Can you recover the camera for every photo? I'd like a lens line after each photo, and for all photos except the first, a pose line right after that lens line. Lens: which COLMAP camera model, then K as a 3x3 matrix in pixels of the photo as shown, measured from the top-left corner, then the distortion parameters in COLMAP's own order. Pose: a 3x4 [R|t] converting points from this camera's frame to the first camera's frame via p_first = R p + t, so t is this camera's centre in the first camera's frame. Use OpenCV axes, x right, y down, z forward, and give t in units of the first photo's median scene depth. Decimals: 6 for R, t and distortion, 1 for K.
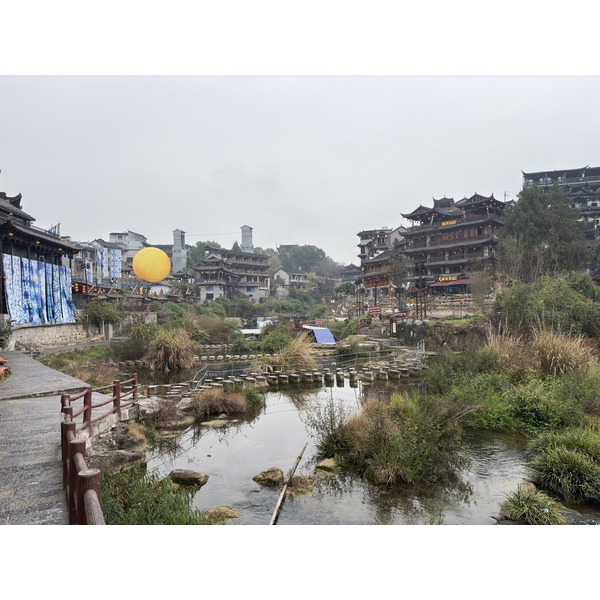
lens RADIAL K [[449.6, 0, 300.0], [0, 449.6, 300.0], [0, 0, 1]] dist [0.070082, -0.077499]
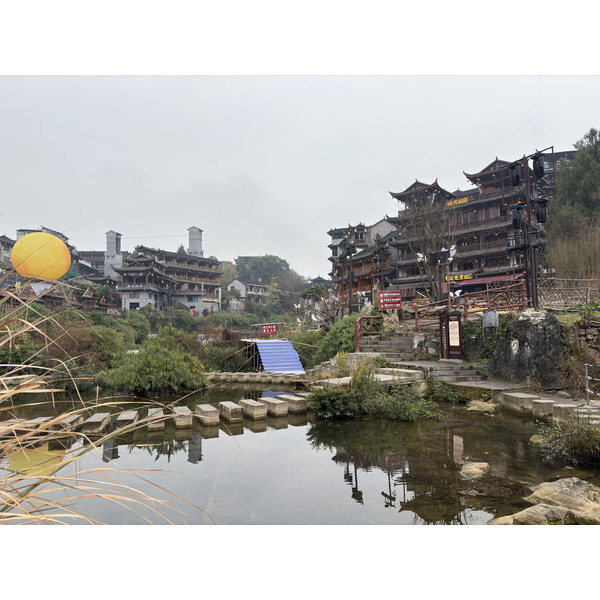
lens RADIAL K [[449.6, 0, 300.0], [0, 449.6, 300.0], [0, 0, 1]] dist [0.070082, -0.077499]
pose [[0.996879, 0.008683, 0.078465, 0.015384], [-0.004618, 0.998645, -0.051838, 0.018795], [-0.078808, 0.051314, 0.995568, 0.216766]]
